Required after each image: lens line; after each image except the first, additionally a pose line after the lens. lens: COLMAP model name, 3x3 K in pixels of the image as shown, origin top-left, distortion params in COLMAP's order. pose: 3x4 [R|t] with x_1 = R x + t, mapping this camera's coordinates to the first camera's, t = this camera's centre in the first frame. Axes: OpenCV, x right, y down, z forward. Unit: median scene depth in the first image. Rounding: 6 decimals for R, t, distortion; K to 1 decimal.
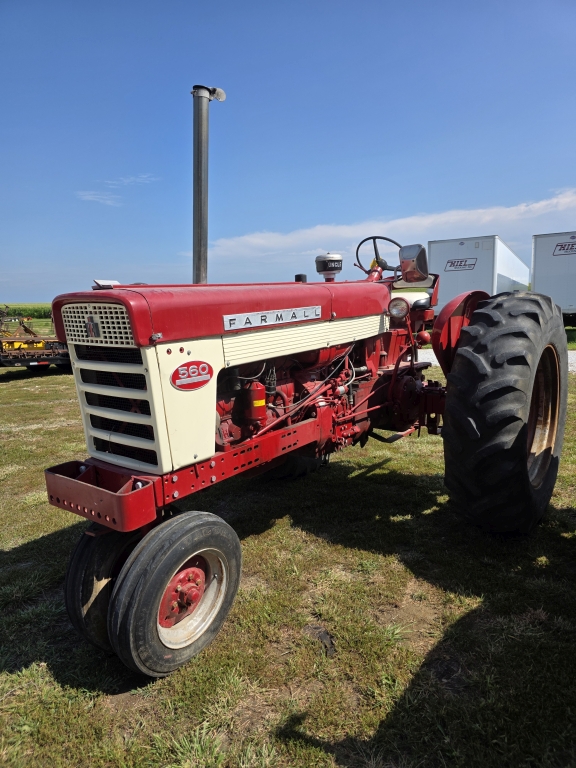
lens RADIAL K [[522.5, 0, 292.6], [0, 522.5, 388.5], [0, 0, 1]] dist [0.039523, -0.035889]
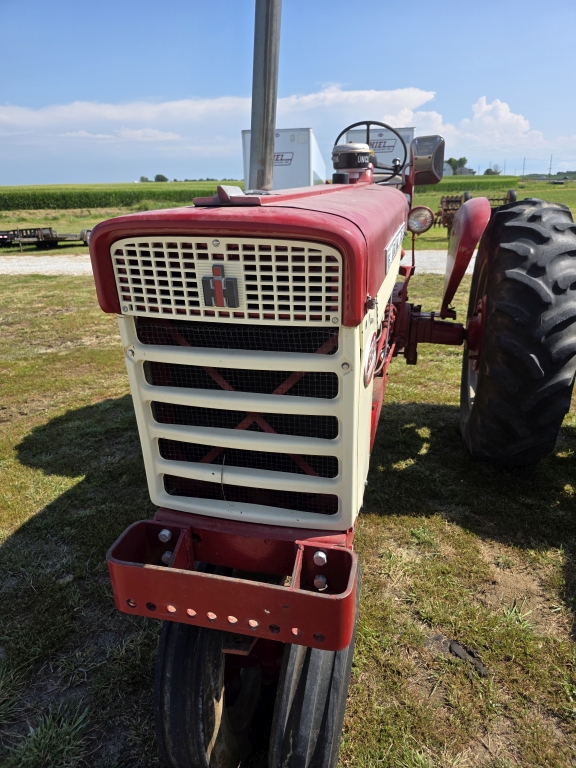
lens RADIAL K [[522.5, 0, 292.6], [0, 522.5, 388.5], [0, 0, 1]] dist [0.039523, -0.035889]
pose [[0.919028, -0.126188, 0.373450, -0.355140], [0.055197, 0.979240, 0.195046, -0.079575], [-0.390309, -0.158639, 0.906914, 0.352081]]
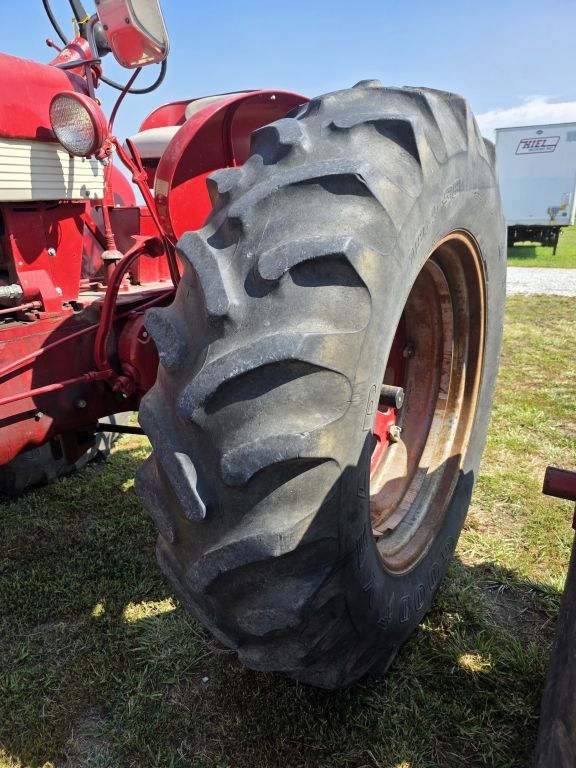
lens RADIAL K [[514.8, 0, 305.9], [0, 514.8, 395.7], [0, 0, 1]] dist [0.025096, -0.003163]
pose [[0.996001, -0.011929, 0.088547, 0.380937], [-0.003224, 0.985604, 0.169039, -0.031602], [-0.089288, -0.168648, 0.981624, 0.682917]]
